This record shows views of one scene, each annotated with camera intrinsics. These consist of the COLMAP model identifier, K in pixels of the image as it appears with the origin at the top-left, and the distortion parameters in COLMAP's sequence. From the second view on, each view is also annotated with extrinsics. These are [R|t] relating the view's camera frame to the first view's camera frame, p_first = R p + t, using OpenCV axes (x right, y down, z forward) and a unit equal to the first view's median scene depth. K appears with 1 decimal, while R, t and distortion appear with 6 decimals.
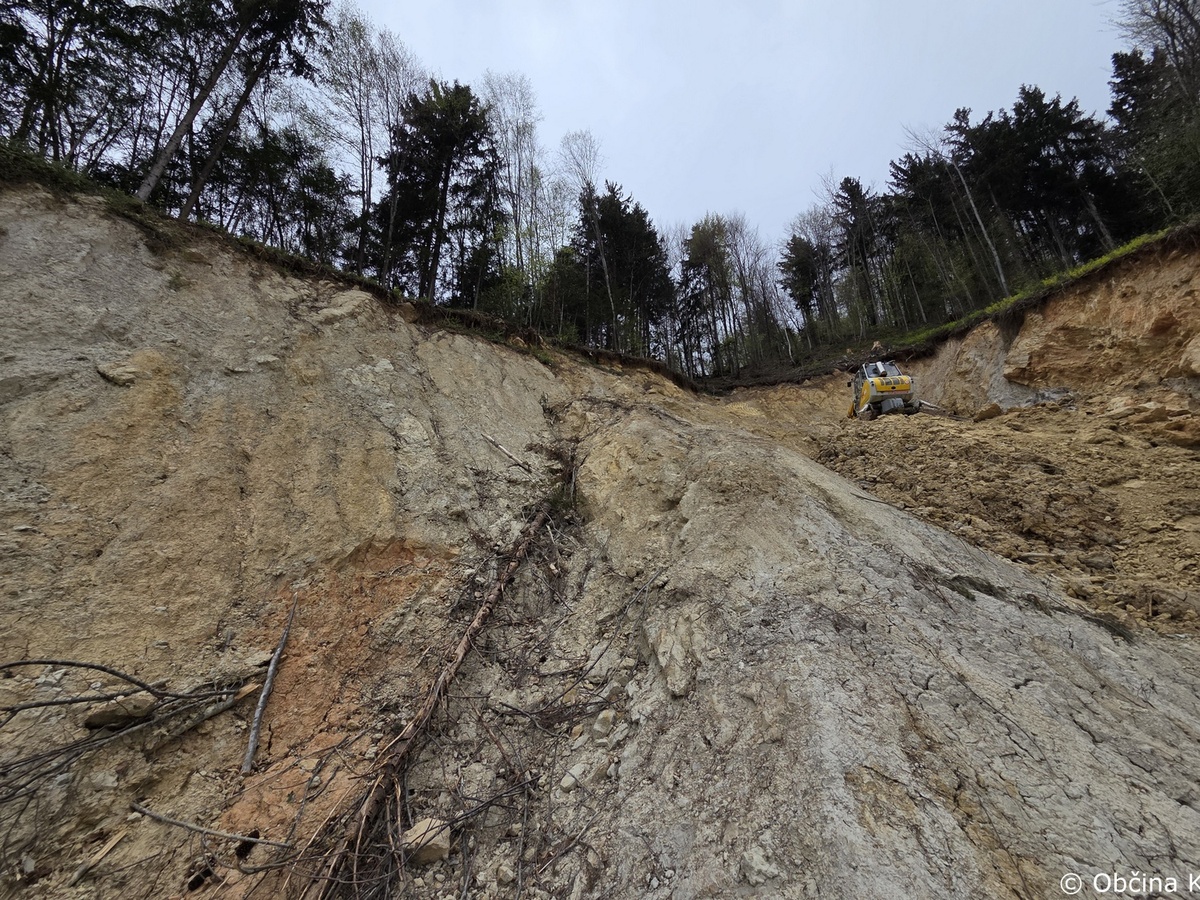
lens RADIAL K [[487.5, 0, 602.8], [0, 487.5, 446.4], [0, 0, 1]] dist [-0.002261, 0.000468]
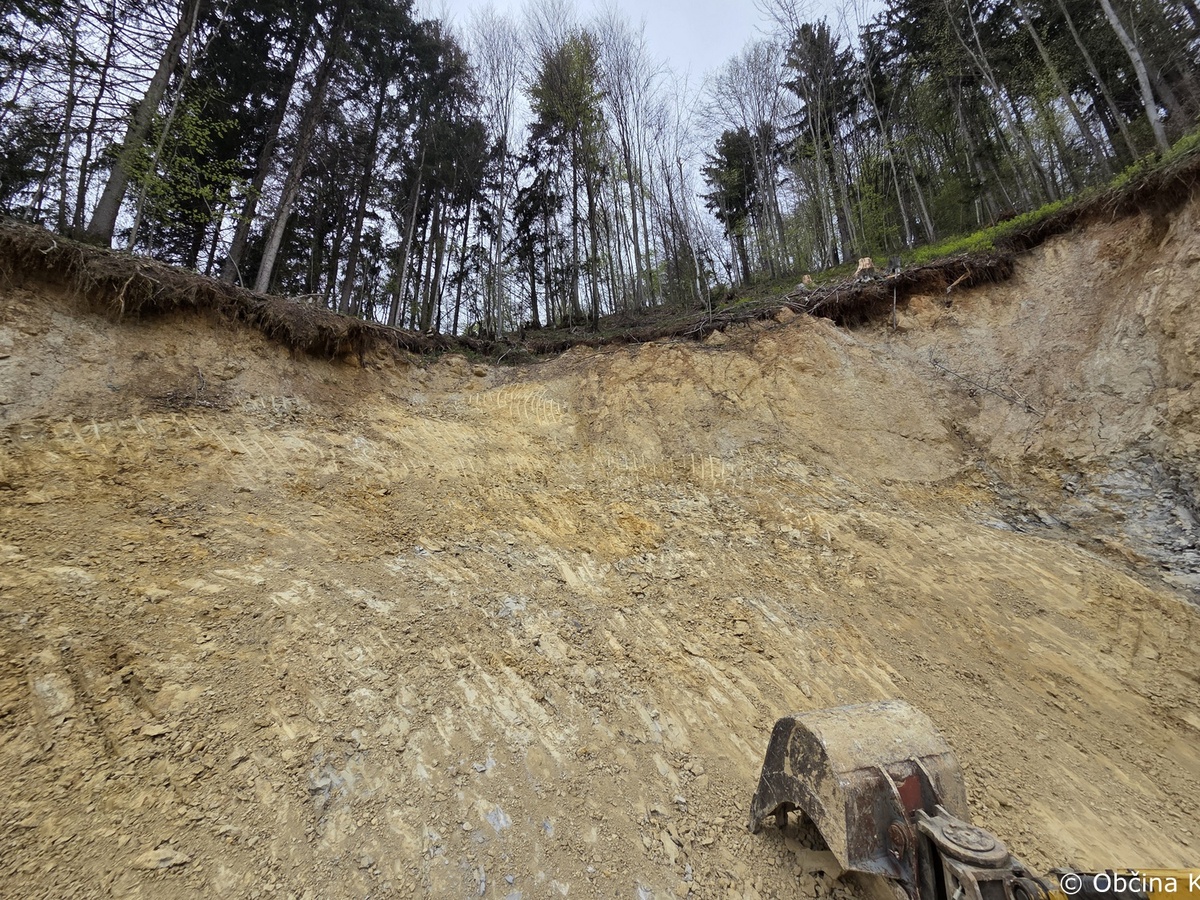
lens RADIAL K [[487.5, 0, 602.8], [0, 487.5, 446.4], [0, 0, 1]] dist [-0.002261, 0.000468]
pose [[0.993194, 0.007961, 0.116195, 0.275223], [-0.016389, 0.997287, 0.071759, -0.066247], [-0.115309, -0.073175, 0.990631, 0.591786]]
